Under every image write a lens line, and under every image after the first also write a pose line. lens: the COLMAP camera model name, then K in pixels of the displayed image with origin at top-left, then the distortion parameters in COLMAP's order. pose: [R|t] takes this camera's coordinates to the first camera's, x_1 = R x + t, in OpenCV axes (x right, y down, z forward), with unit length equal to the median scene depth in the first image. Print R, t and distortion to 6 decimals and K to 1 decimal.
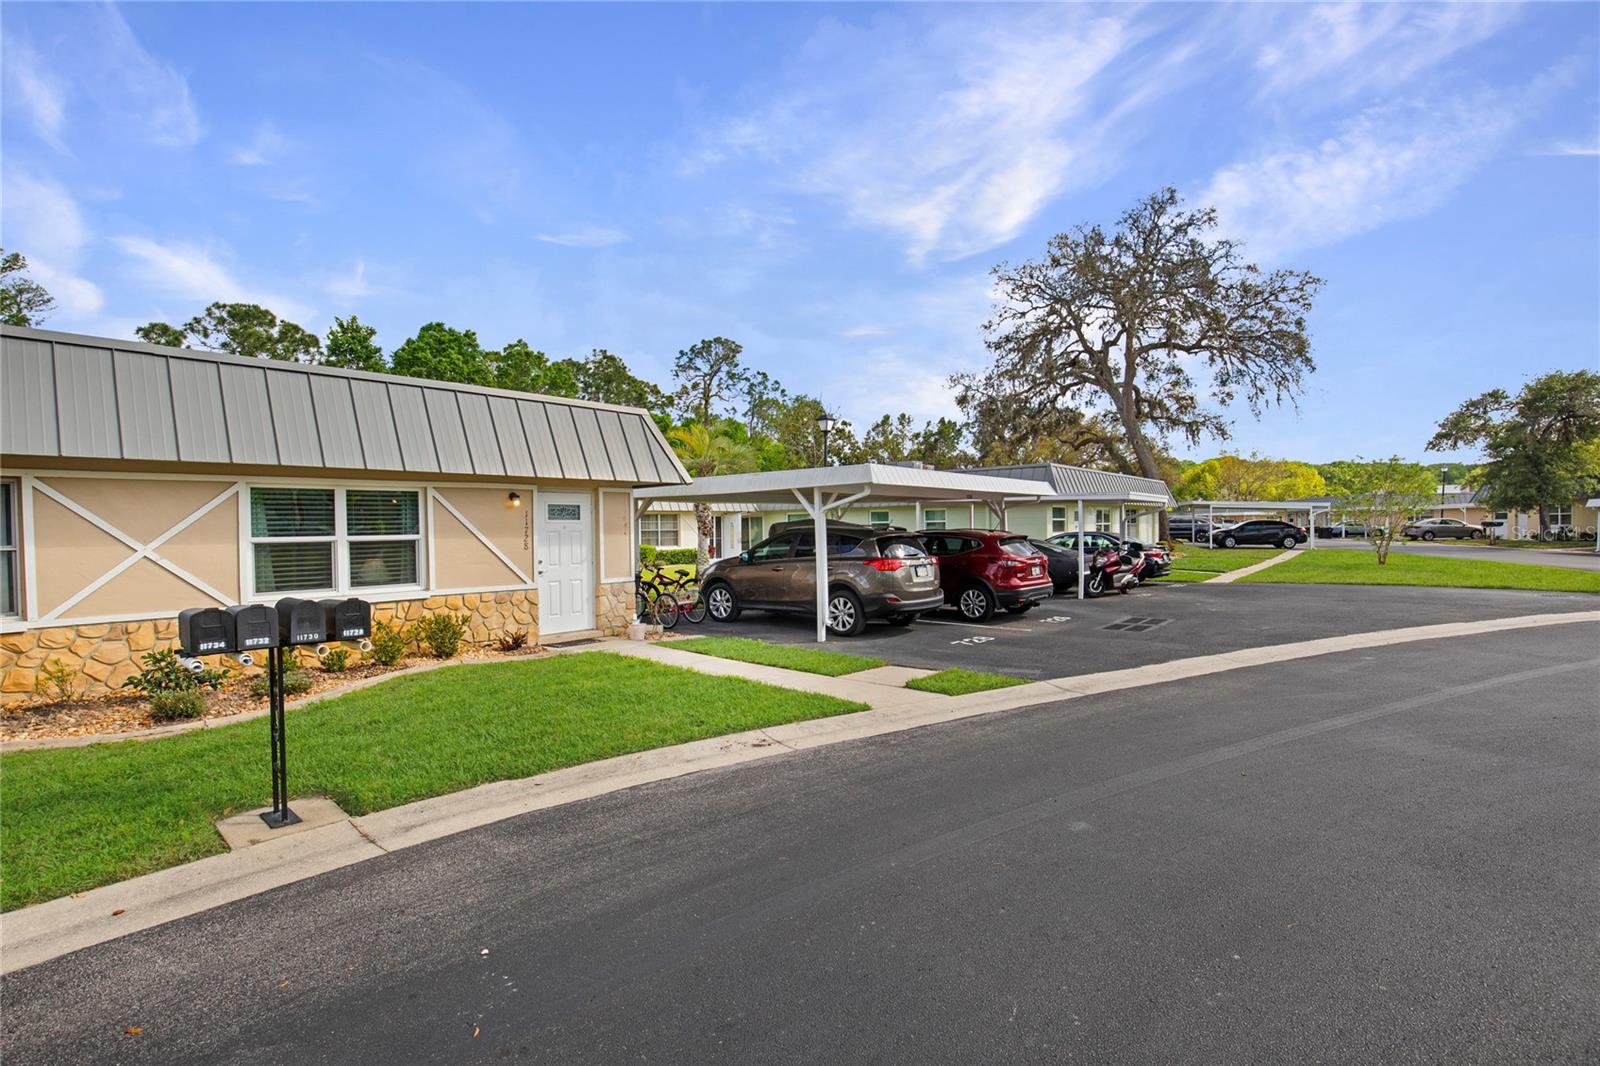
lens RADIAL K [[741.6, 0, 800.2], [0, 741.6, 542.8], [0, 0, 1]] dist [-0.028386, 0.001732]
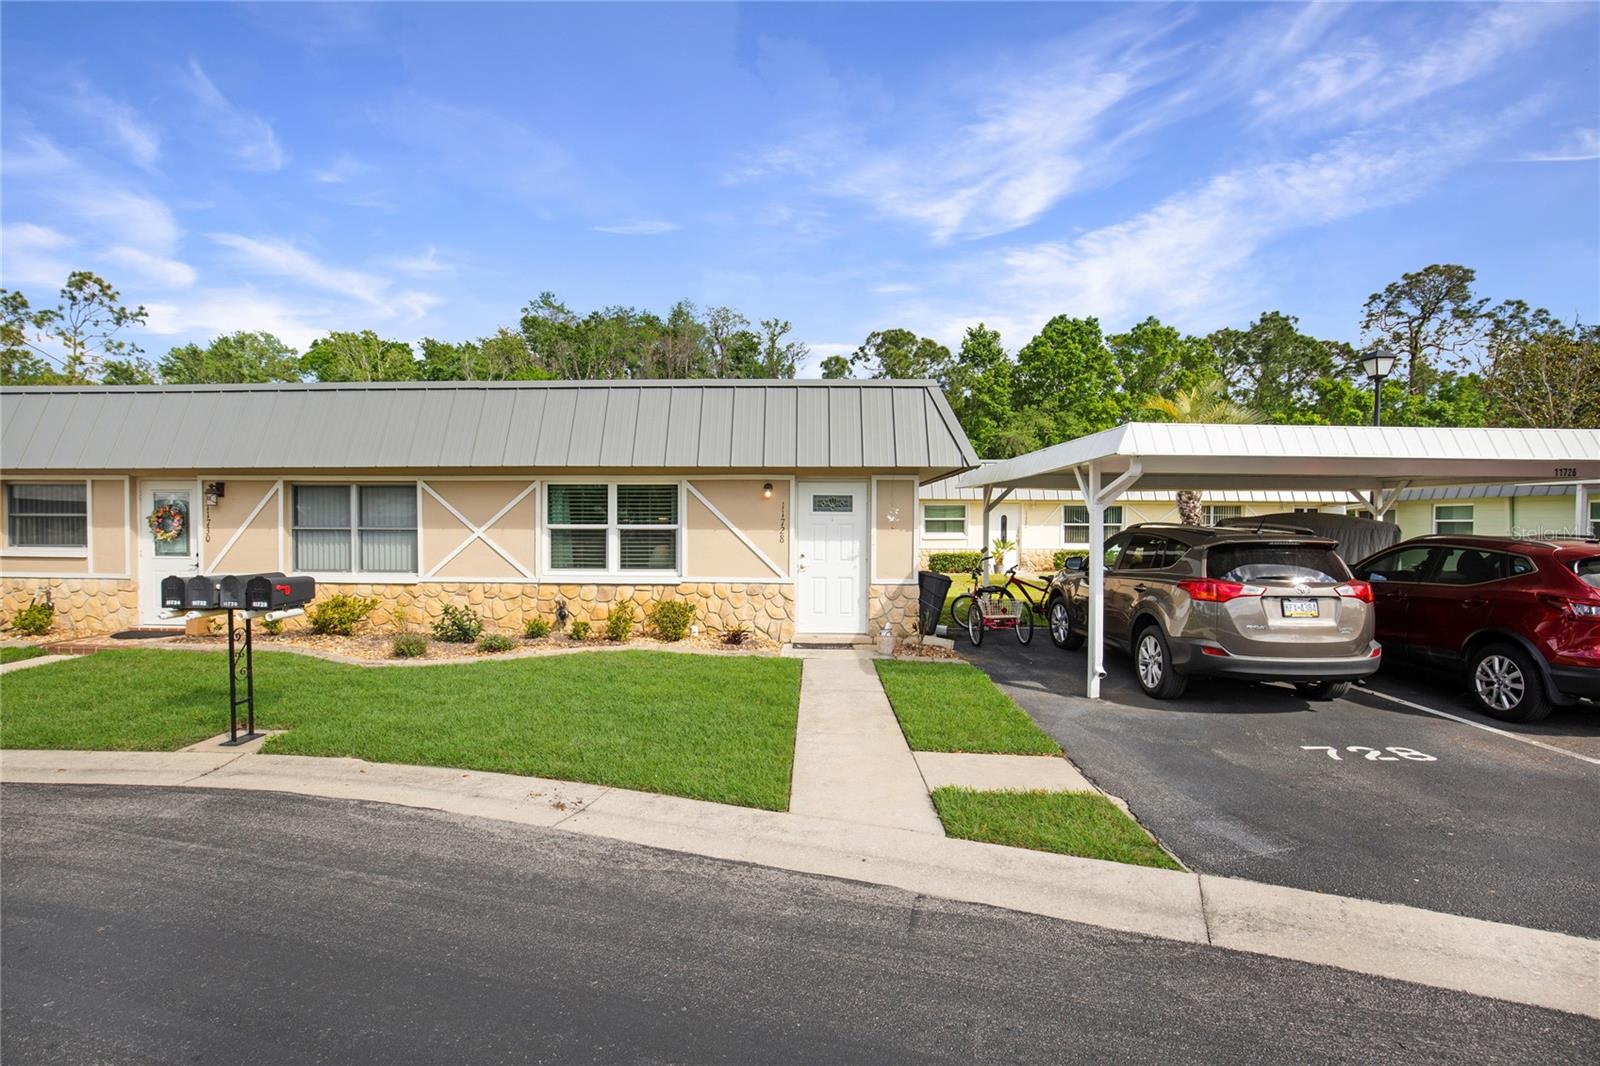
lens RADIAL K [[741.6, 0, 800.2], [0, 741.6, 542.8], [0, 0, 1]] dist [-0.028386, 0.001732]
pose [[0.636212, 0.038947, -0.770531, 0.399021], [-0.028868, 0.999227, 0.026671, -0.017071], [0.770974, 0.005275, 0.636844, 0.406258]]
